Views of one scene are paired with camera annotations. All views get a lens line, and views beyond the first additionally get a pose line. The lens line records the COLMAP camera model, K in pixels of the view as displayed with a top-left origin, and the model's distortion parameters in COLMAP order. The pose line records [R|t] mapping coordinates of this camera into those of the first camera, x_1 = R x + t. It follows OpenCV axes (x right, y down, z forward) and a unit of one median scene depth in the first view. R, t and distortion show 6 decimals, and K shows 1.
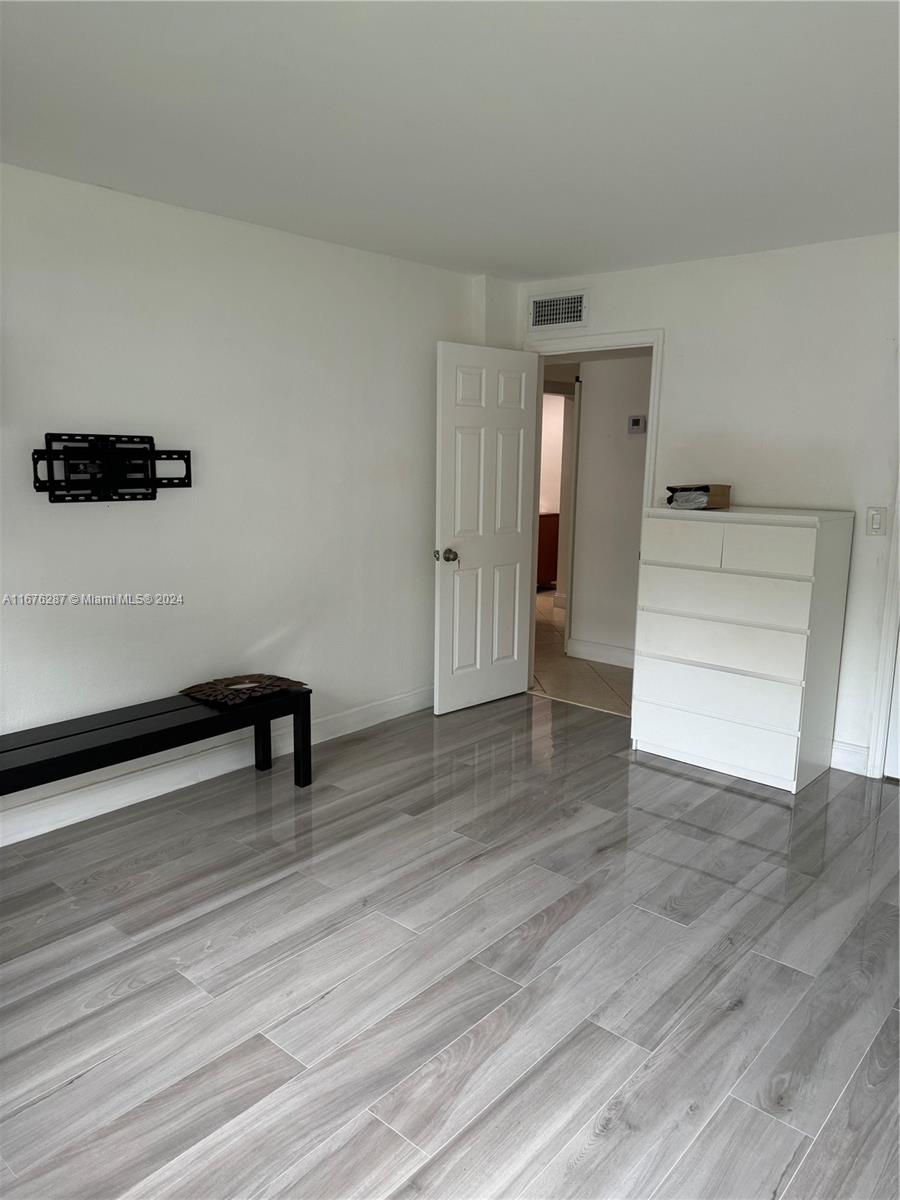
lens RADIAL K [[841.2, 0, 449.6], [0, 841.2, 599.4], [0, 0, 1]] dist [-0.032284, 0.002362]
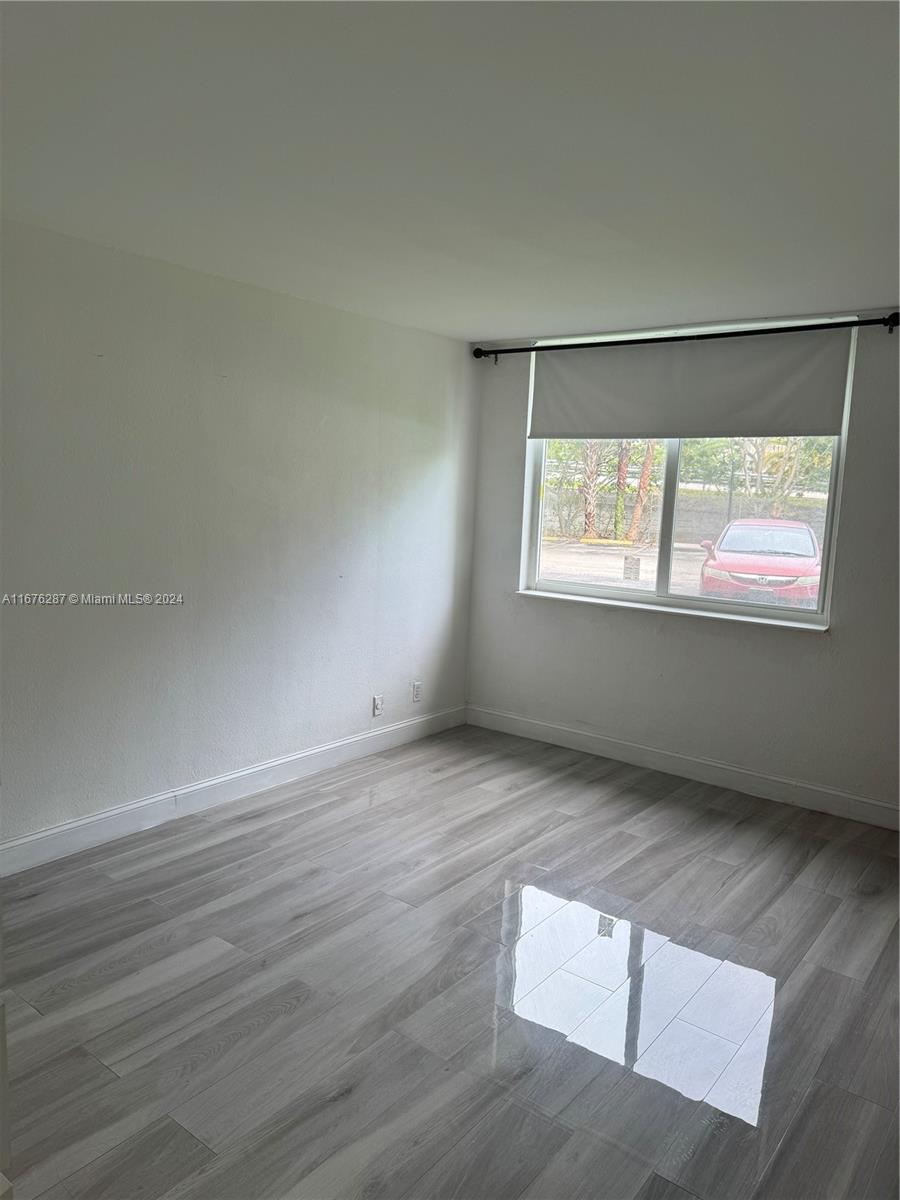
lens RADIAL K [[841.2, 0, 449.5], [0, 841.2, 600.8], [0, 0, 1]] dist [-0.032284, 0.002362]
pose [[-0.996314, -0.044954, -0.073055, 0.212629], [-0.064999, 0.951404, 0.301007, -0.372070], [0.055973, 0.304646, -0.950820, 1.973901]]
